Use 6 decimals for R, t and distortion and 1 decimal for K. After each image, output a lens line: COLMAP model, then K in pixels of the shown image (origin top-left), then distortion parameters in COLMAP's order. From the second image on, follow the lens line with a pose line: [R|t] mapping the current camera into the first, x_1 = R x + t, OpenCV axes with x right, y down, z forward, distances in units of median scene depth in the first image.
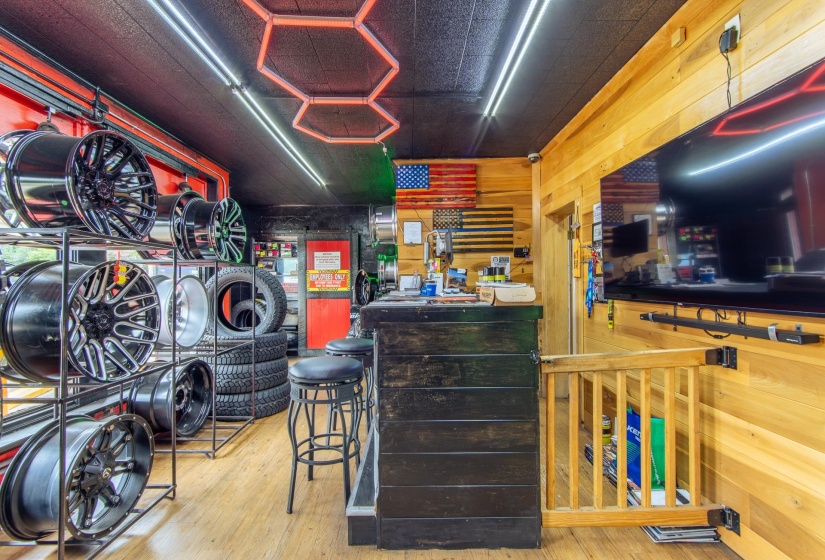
lens RADIAL K [[357.5, 0, 411.8], [0, 357.5, 284.2], [0, 0, 1]] dist [-0.008091, 0.005362]
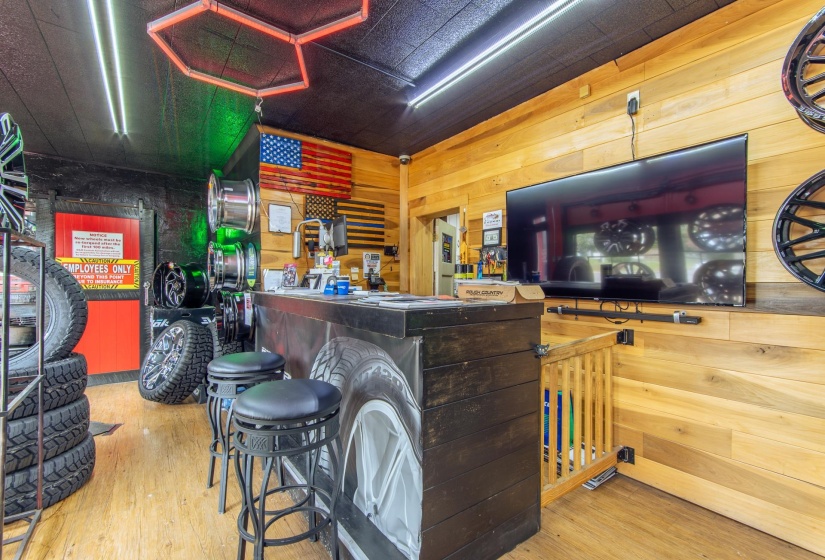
lens RADIAL K [[357.5, 0, 411.8], [0, 357.5, 284.2], [0, 0, 1]] dist [-0.008091, 0.005362]
pose [[0.809458, 0.008523, 0.587115, -0.281594], [-0.010933, 0.999940, 0.000559, 0.004559], [-0.587076, -0.006872, 0.809503, 0.179135]]
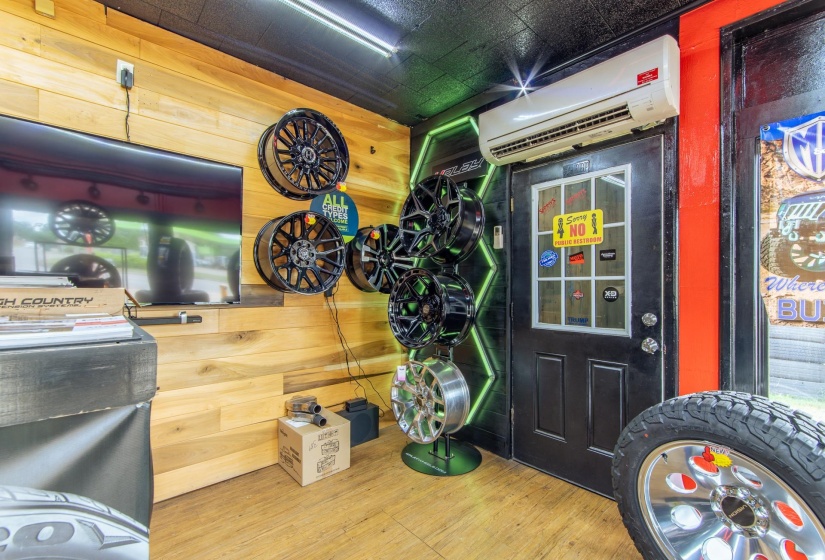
lens RADIAL K [[357.5, 0, 411.8], [0, 357.5, 284.2], [0, 0, 1]] dist [-0.008091, 0.005362]
pose [[-0.658888, 0.013269, 0.752124, -0.287087], [0.004384, 0.999895, -0.013799, 0.007843], [-0.752228, -0.005795, -0.658877, 0.497252]]
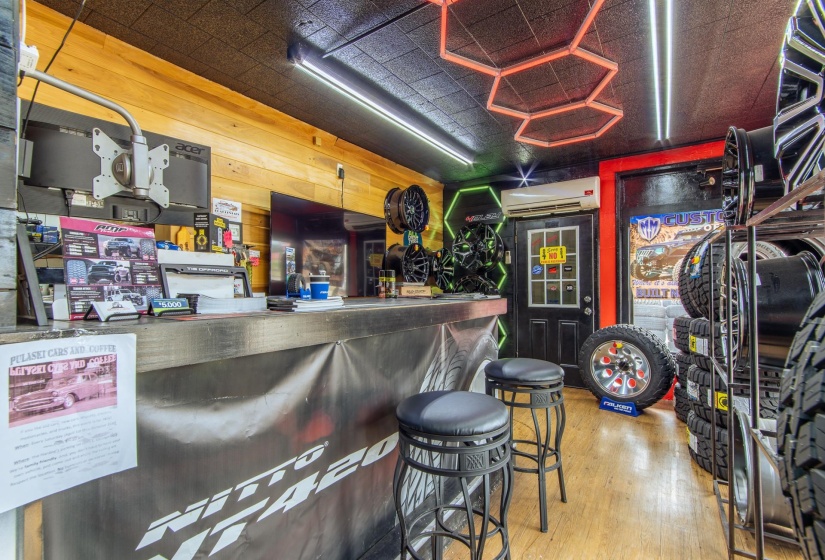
lens RADIAL K [[357.5, 0, 411.8], [0, 357.5, 284.2], [0, 0, 1]] dist [-0.008091, 0.005362]
pose [[-0.809336, 0.018363, 0.587059, -0.339745], [0.015428, 0.999831, -0.010006, 0.009136], [-0.587143, 0.000959, -0.809483, 1.172095]]
